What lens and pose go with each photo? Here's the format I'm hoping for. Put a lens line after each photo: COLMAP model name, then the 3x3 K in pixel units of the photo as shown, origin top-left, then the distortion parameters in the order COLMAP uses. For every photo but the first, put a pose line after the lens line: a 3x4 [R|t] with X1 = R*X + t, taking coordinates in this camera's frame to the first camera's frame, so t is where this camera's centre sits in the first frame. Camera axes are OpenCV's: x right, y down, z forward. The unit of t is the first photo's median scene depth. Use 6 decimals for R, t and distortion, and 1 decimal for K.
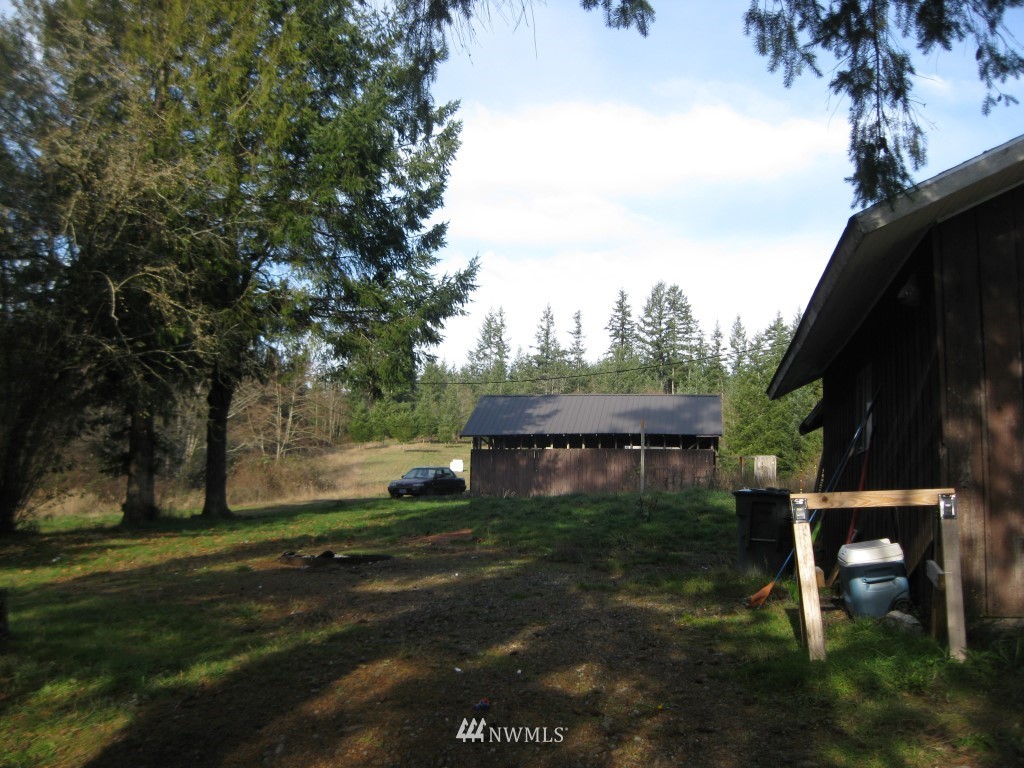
lens RADIAL K [[1050.7, 0, 512.0], [0, 1050.7, 384.0], [0, 0, 1]] dist [-0.074235, -0.005258]
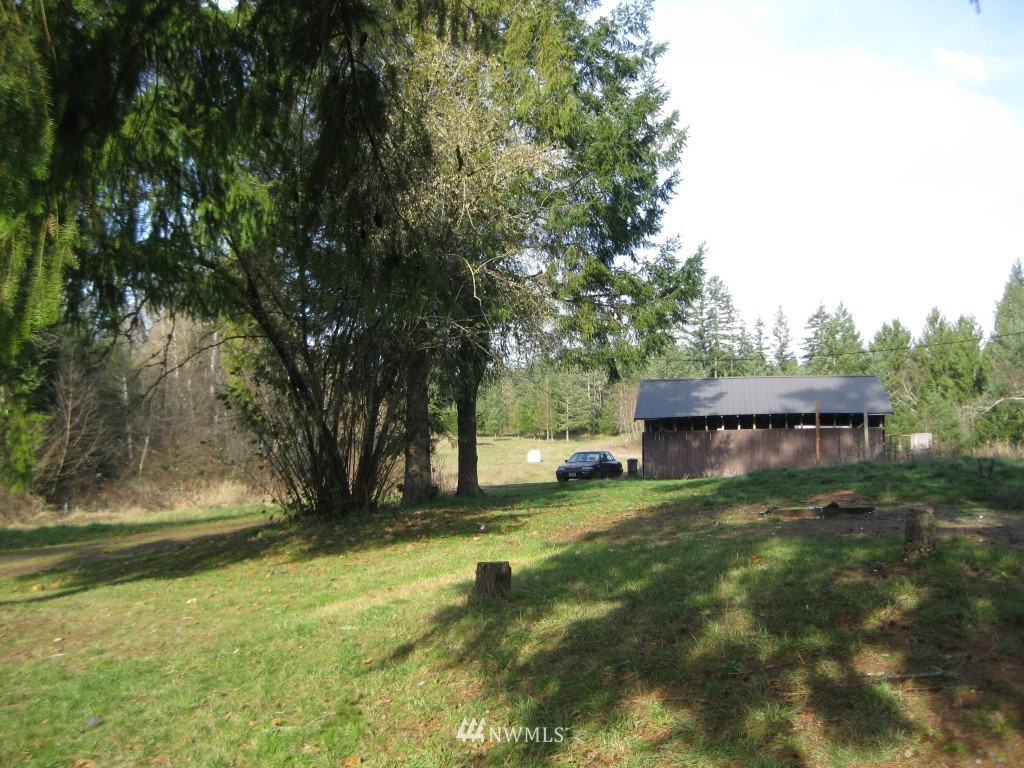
lens RADIAL K [[1050.7, 0, 512.0], [0, 1050.7, 384.0], [0, 0, 1]] dist [-0.074235, -0.005258]
pose [[0.999714, -0.019127, -0.014372, -0.144583], [0.019197, 0.999804, 0.004744, 0.007520], [0.014278, -0.005019, 0.999885, -0.023359]]
